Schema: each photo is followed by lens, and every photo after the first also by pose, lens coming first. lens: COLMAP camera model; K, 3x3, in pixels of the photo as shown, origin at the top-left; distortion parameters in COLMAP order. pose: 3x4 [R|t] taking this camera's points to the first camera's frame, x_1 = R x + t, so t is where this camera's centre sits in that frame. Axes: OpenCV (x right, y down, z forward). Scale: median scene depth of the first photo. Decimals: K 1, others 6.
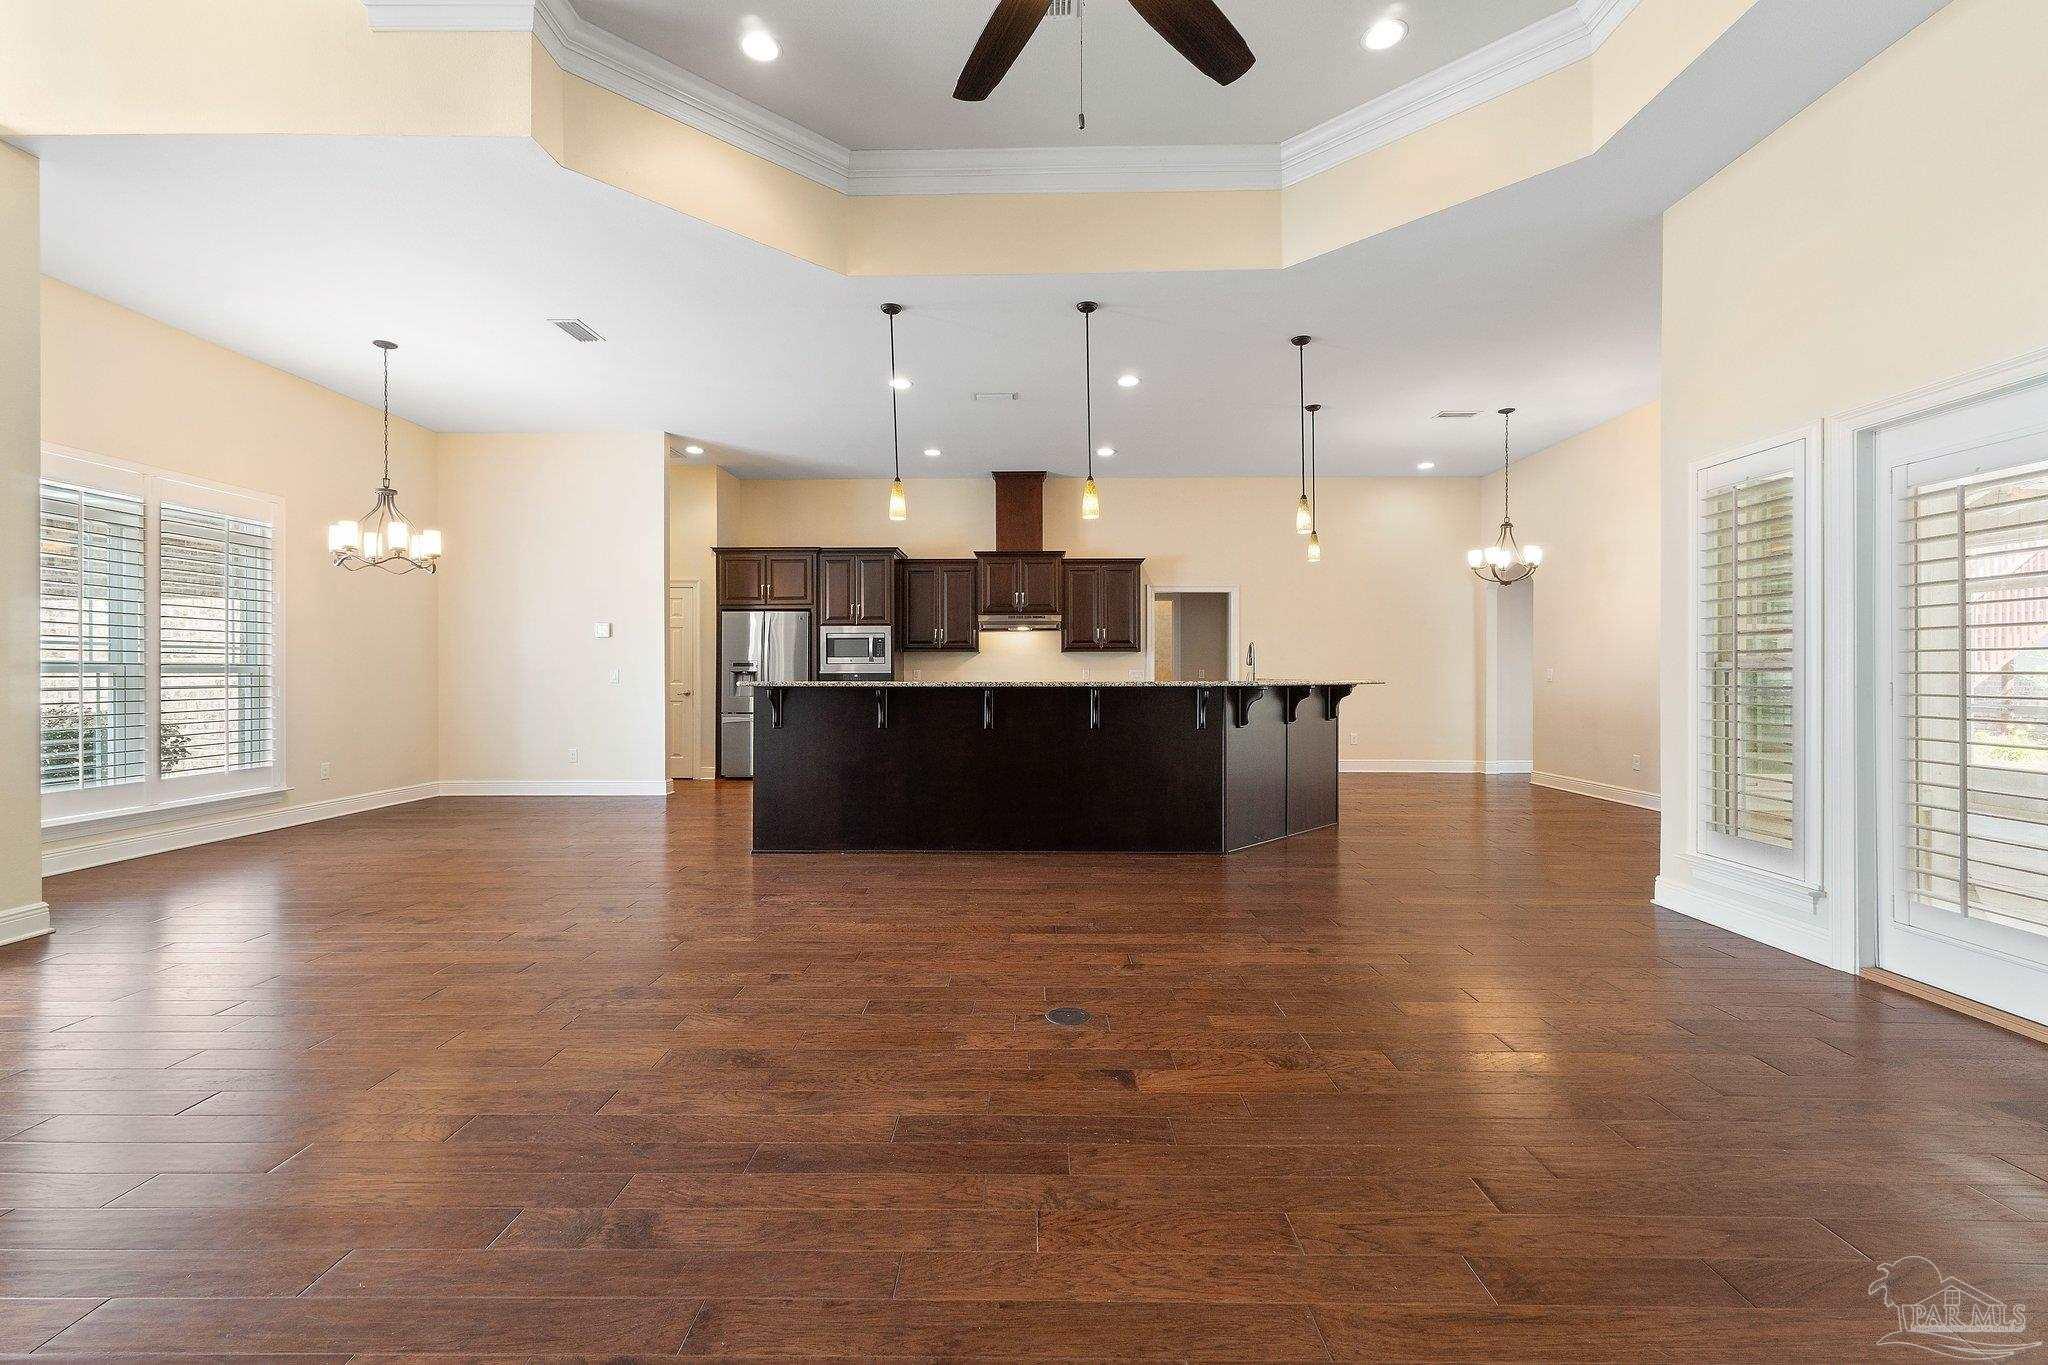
lens RADIAL K [[856.3, 0, 1029.0], [0, 856.3, 676.6], [0, 0, 1]] dist [0.005263, -0.000052]
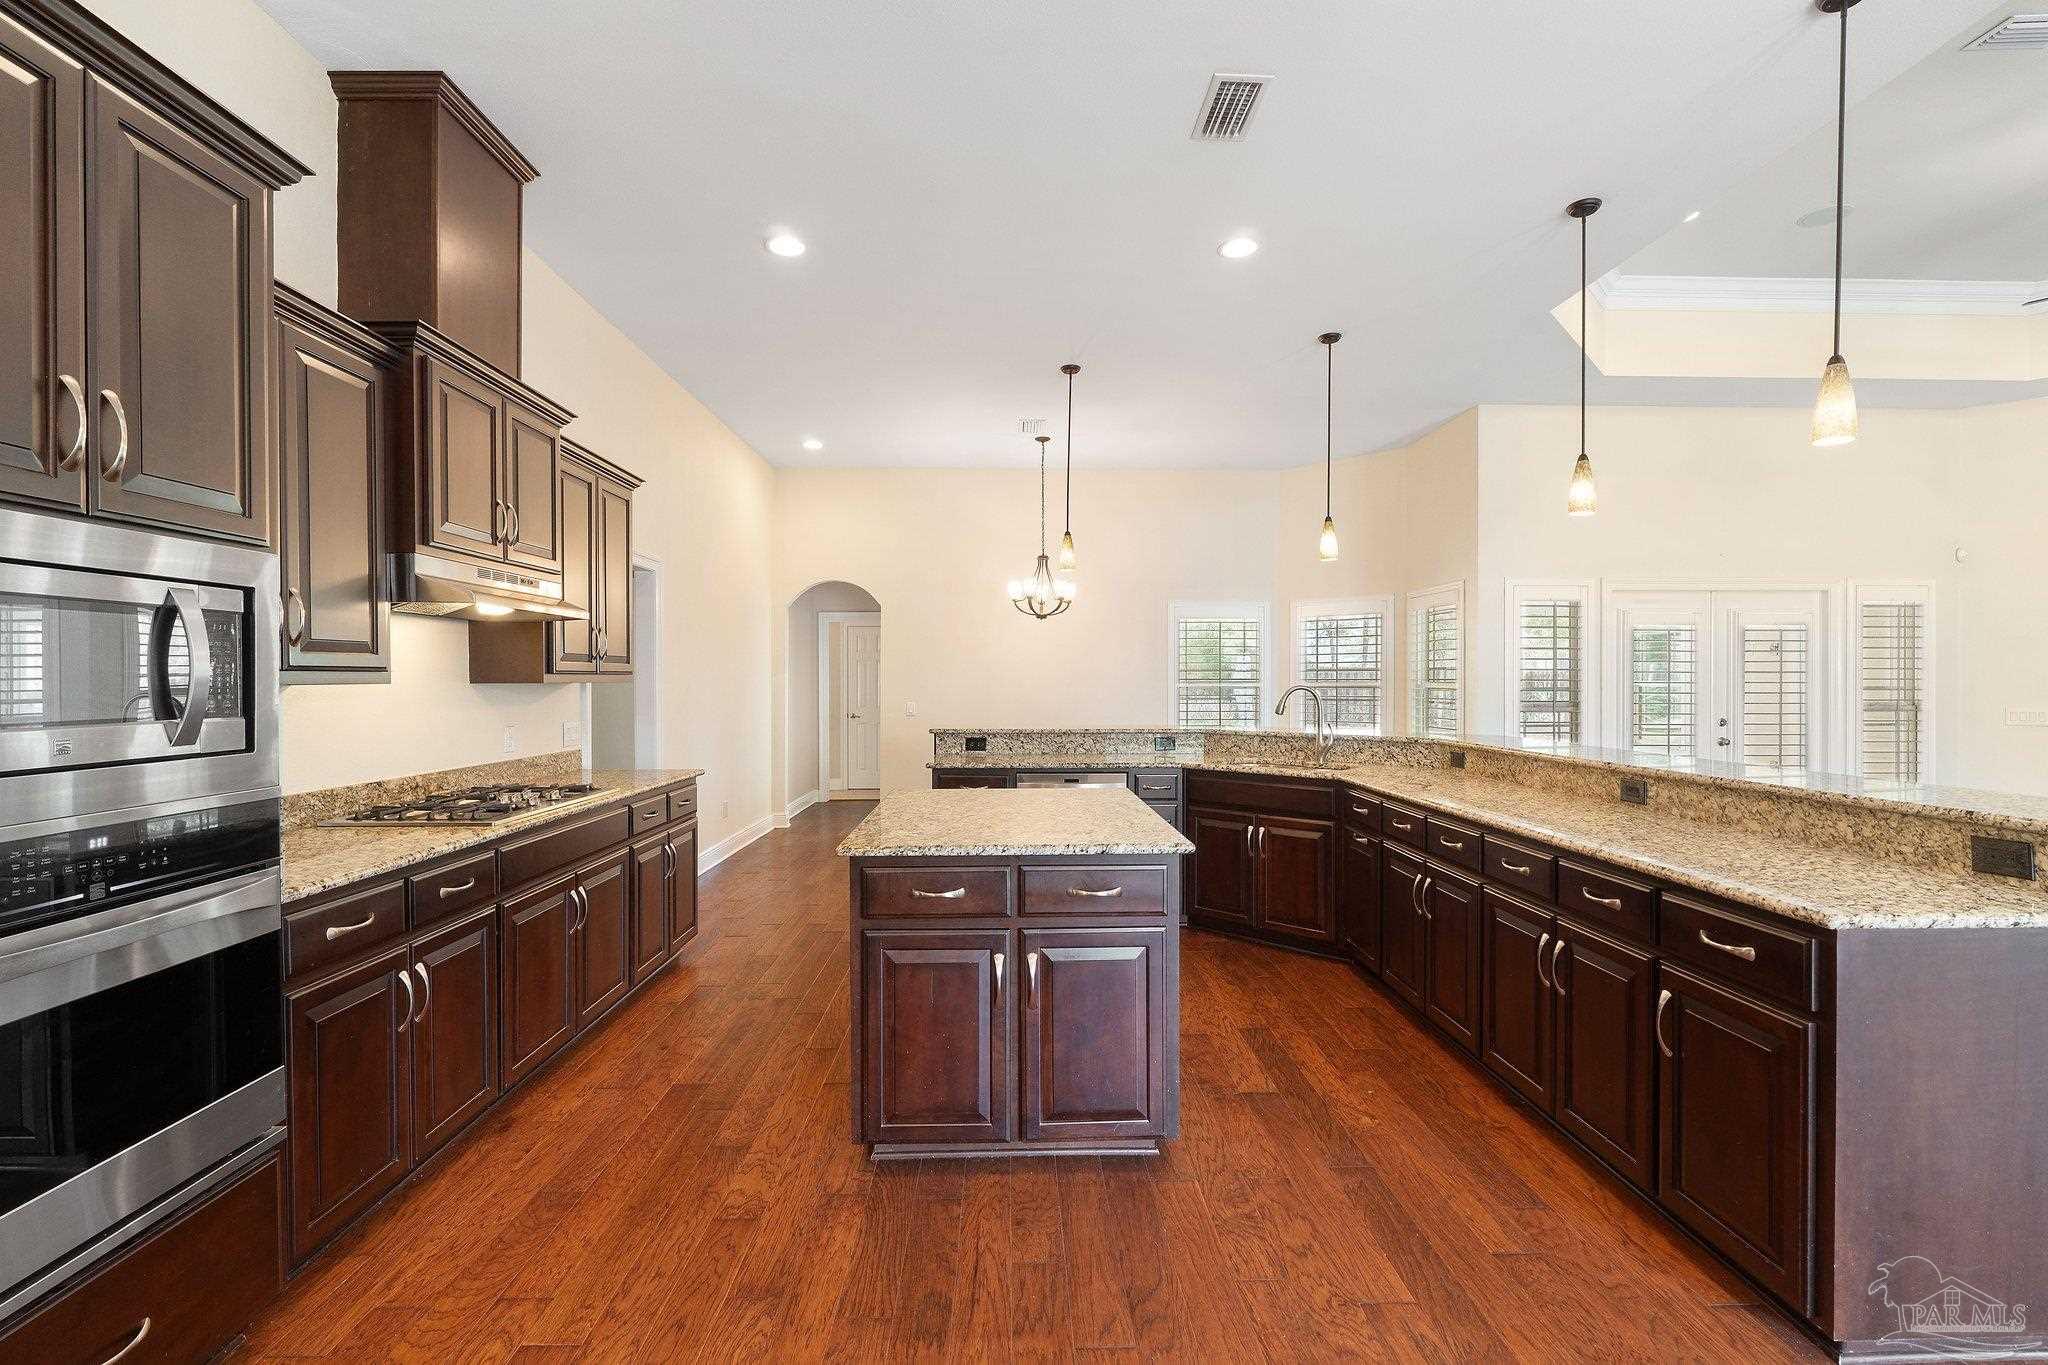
lens RADIAL K [[905.3, 0, 1016.9], [0, 905.3, 690.8], [0, 0, 1]] dist [-0.012387, 0.001959]
pose [[-0.017377, -0.010798, 0.999791, -0.516261], [0.004576, 0.999930, 0.010879, -0.041721], [-0.999839, 0.004764, -0.017326, 1.167945]]
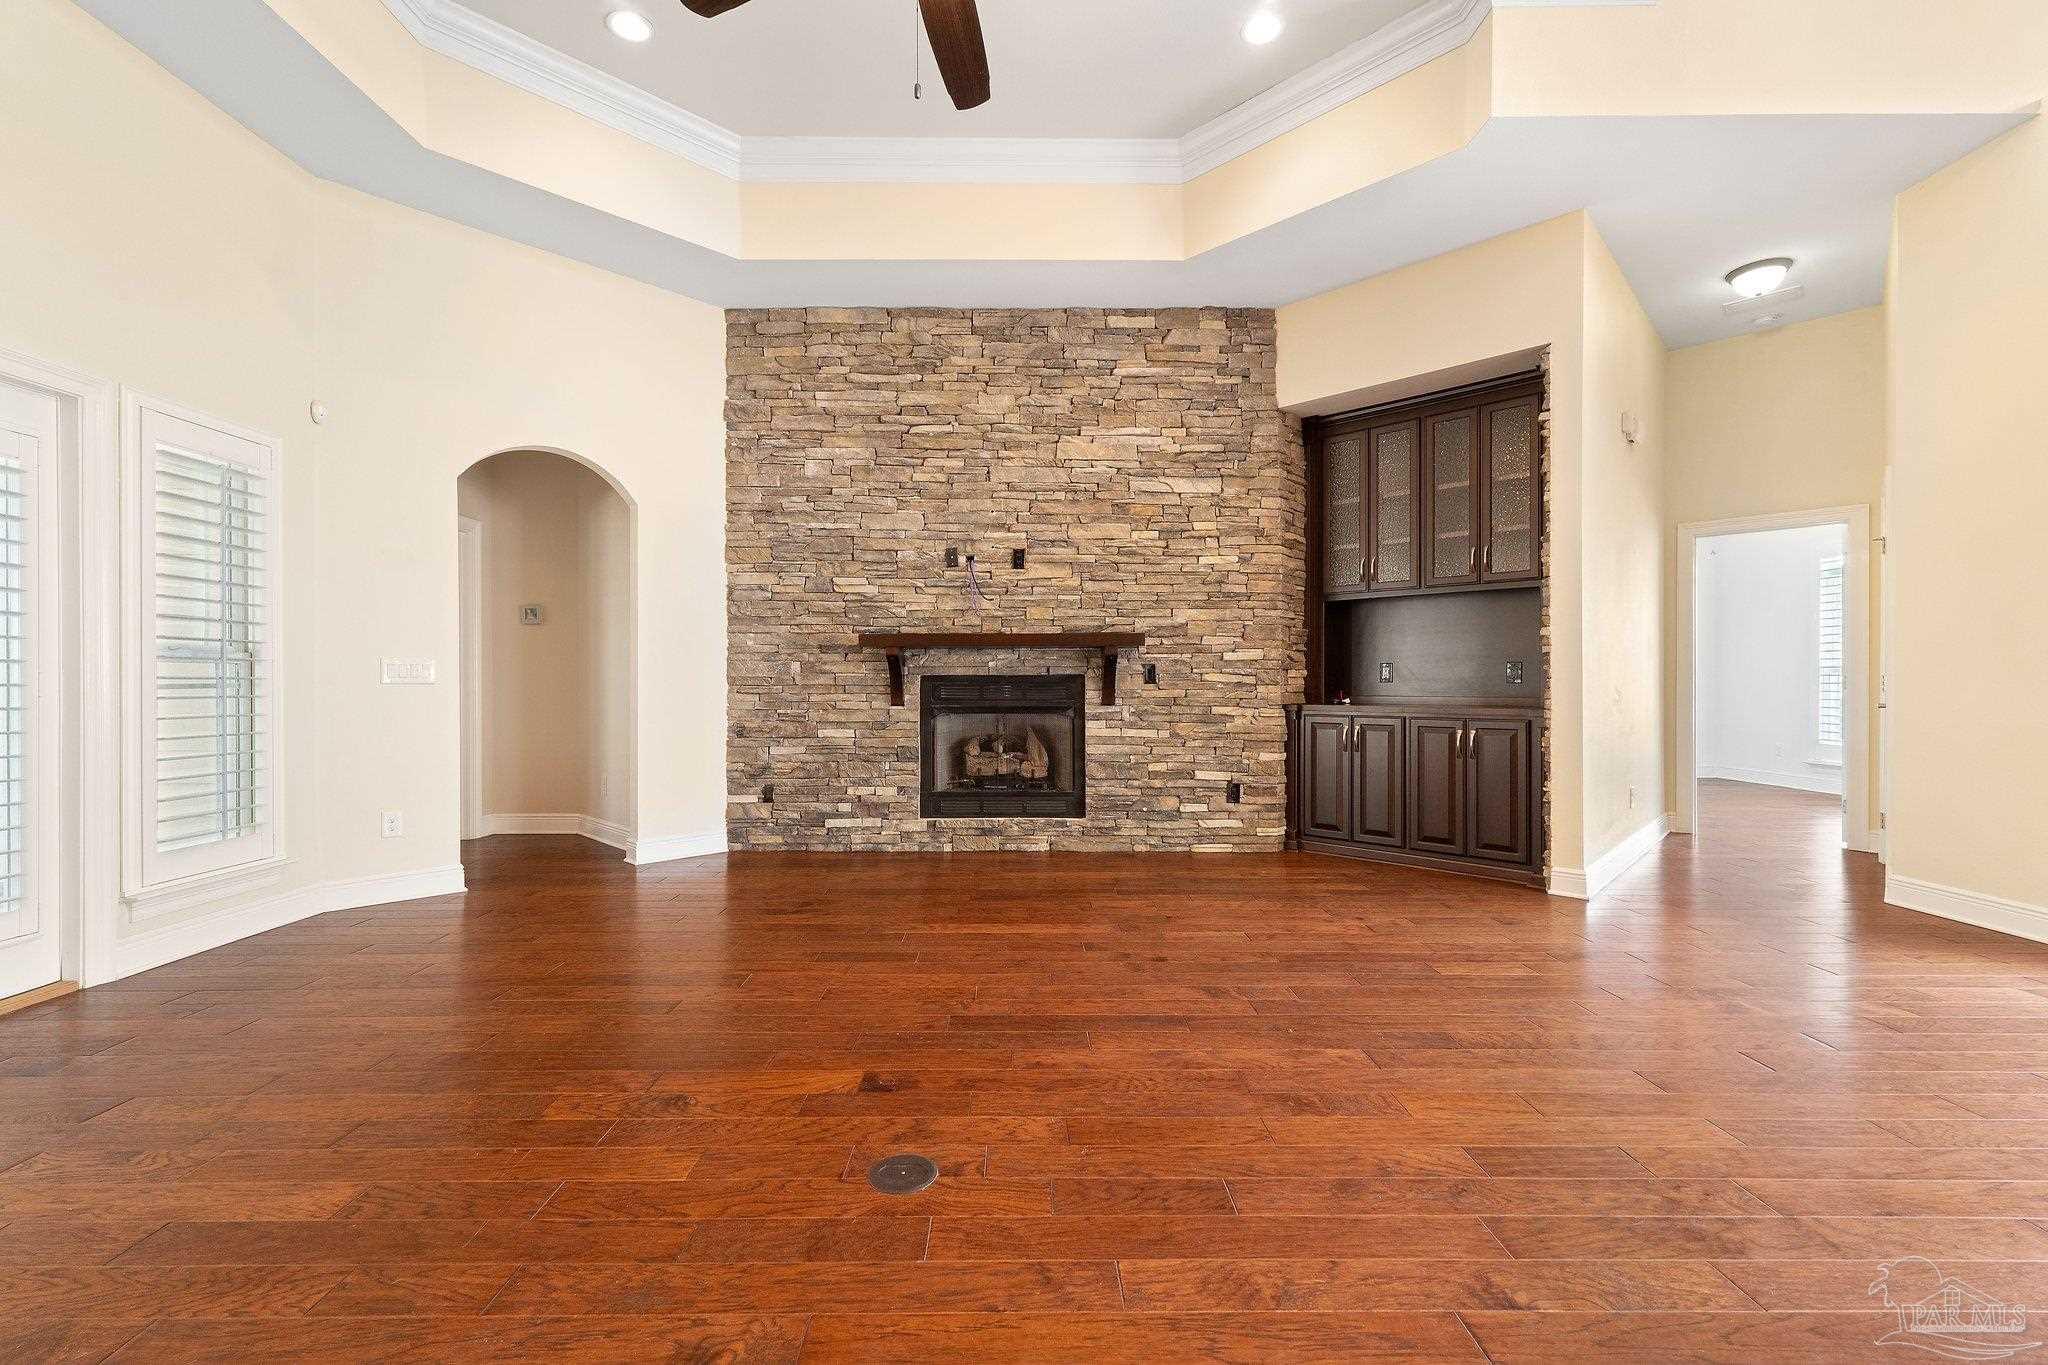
lens RADIAL K [[856.3, 0, 1029.1], [0, 856.3, 683.0], [0, 0, 1]] dist [0.005263, -0.000052]
pose [[-0.999765, 0.000914, -0.021670, -0.015407], [0.000780, 0.999980, 0.006198, 0.007682], [0.021675, 0.006179, -0.999746, 0.705122]]
